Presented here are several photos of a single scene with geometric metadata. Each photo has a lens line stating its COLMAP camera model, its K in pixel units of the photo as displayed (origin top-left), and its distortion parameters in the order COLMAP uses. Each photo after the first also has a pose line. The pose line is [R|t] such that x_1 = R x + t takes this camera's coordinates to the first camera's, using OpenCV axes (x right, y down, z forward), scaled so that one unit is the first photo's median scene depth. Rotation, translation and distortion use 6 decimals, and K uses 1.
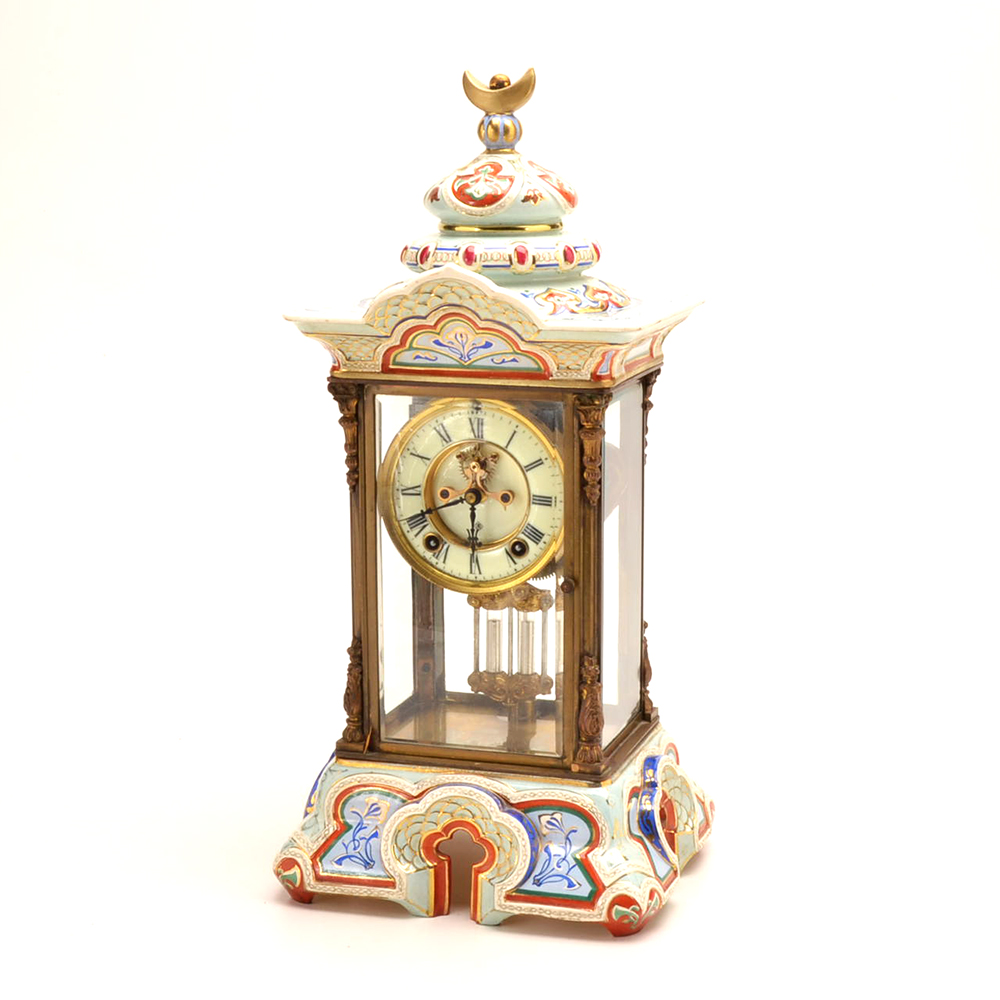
lens RADIAL K [[2349.8, 0, 500.0], [0, 2349.8, 500.0], [0, 0, 1]] dist [-0.130262, -0.091984]
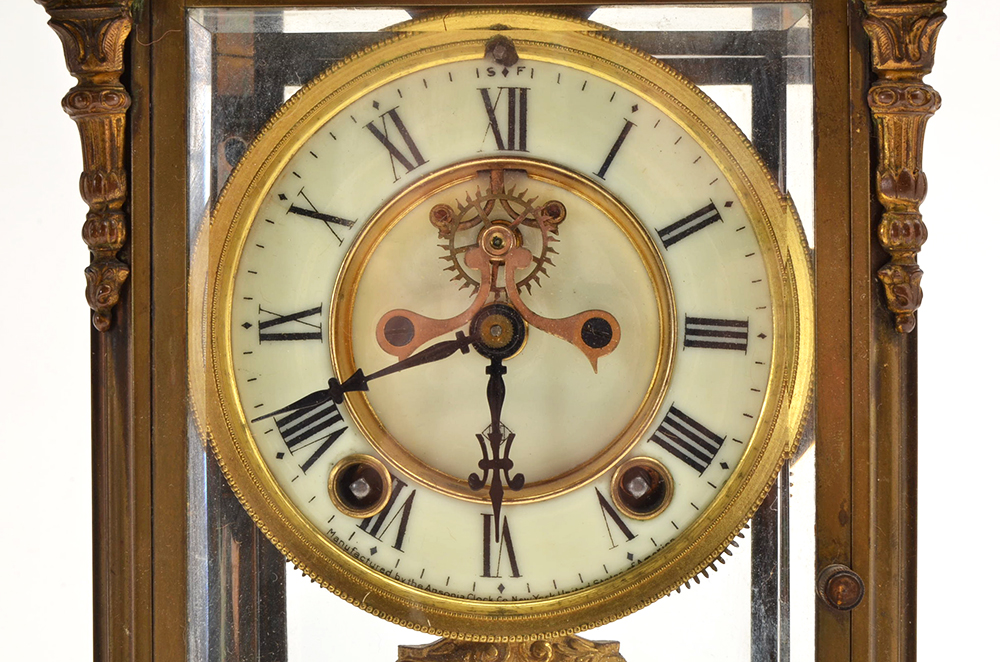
lens RADIAL K [[1979.4, 0, 484.2], [0, 1979.4, 332.0], [0, 0, 1]] dist [-0.020451, -0.023355]
pose [[0.965840, 0.000401, 0.259137, -0.083400], [0.044365, 0.984979, -0.166879, 0.043843], [-0.255311, 0.172675, 0.951315, 0.742144]]
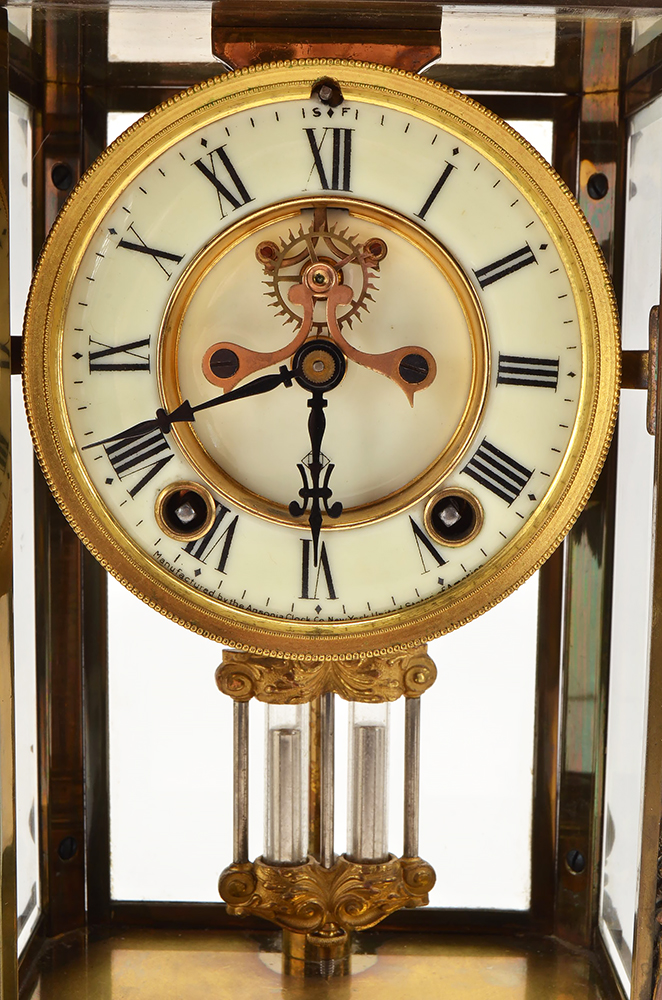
lens RADIAL K [[1648.7, 0, 354.6], [0, 1648.7, 498.1], [0, 0, 1]] dist [-0.016014, -0.124192]
pose [[0.958618, -0.010636, 0.284497, -0.073551], [0.030959, 0.997270, -0.067033, 0.033304], [-0.283007, 0.073067, 0.956331, 0.774738]]
